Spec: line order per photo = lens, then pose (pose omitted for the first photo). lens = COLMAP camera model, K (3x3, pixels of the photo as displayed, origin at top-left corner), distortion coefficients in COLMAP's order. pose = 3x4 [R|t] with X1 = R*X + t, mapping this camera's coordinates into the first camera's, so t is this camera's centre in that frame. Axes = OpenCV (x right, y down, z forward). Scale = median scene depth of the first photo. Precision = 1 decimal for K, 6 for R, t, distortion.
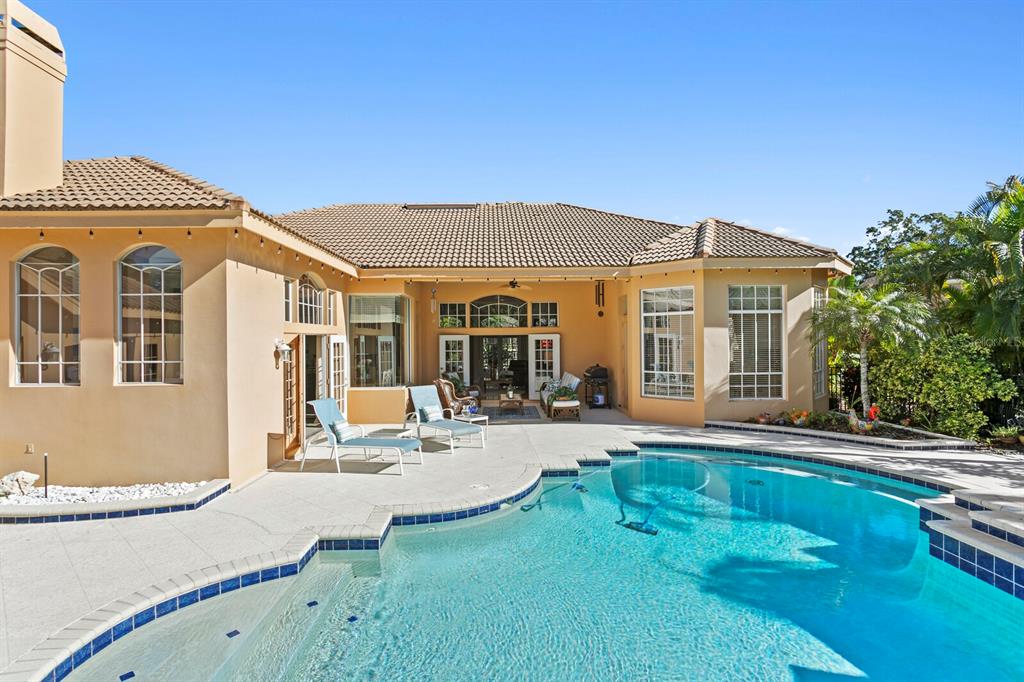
lens RADIAL K [[489.1, 0, 514.3], [0, 489.1, 334.9], [0, 0, 1]] dist [-0.002682, 0.002705]
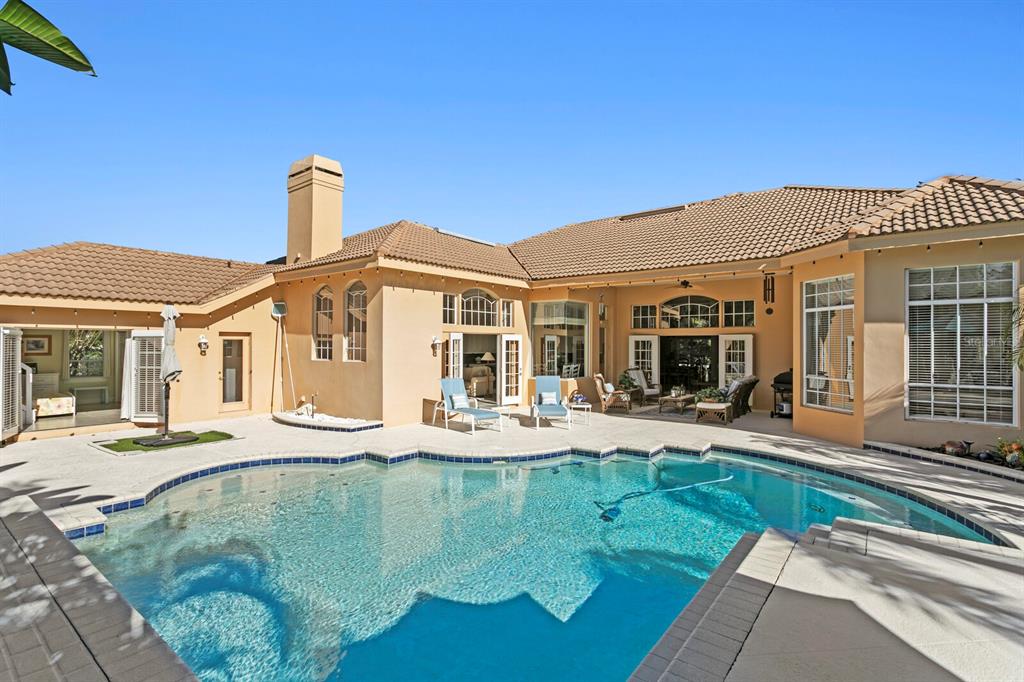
lens RADIAL K [[491.5, 0, 515.8], [0, 491.5, 337.2], [0, 0, 1]] dist [0.013969, 0.001547]
pose [[0.774374, 0.001908, -0.632725, 0.441693], [-0.004417, 0.999987, -0.002390, 0.010279], [0.632713, 0.004646, 0.774373, 0.006862]]
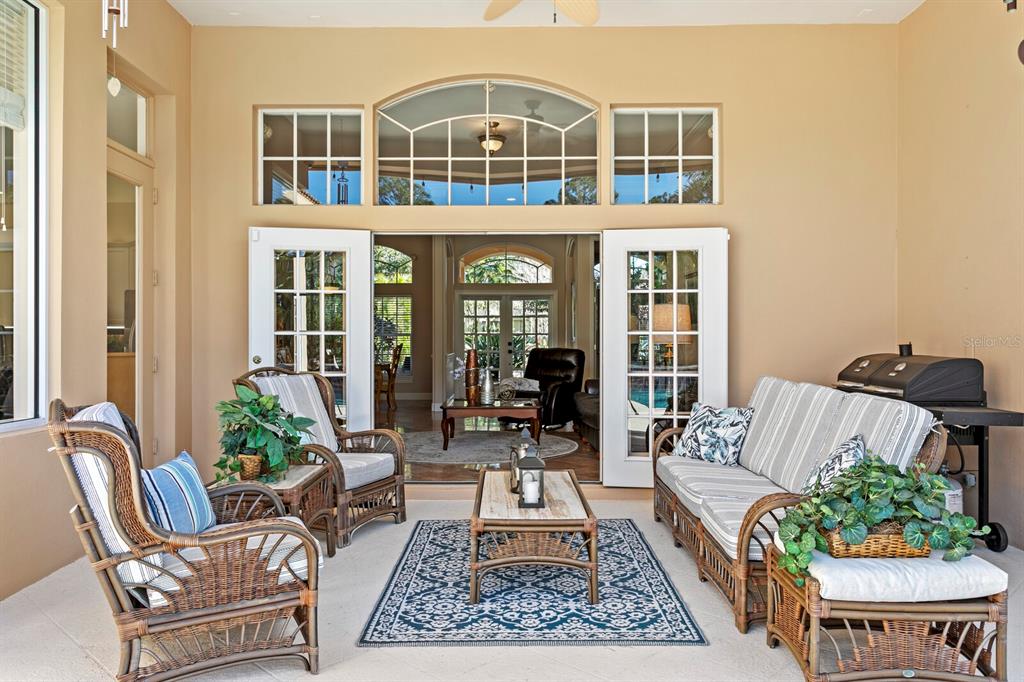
lens RADIAL K [[755.3, 0, 511.4], [0, 755.3, 336.7], [0, 0, 1]] dist [-0.009810, -0.000771]
pose [[0.999427, 0.006122, -0.033291, -0.006525], [-0.006095, 0.999981, 0.000896, 0.072540], [0.033296, -0.000693, 0.999445, 0.806197]]
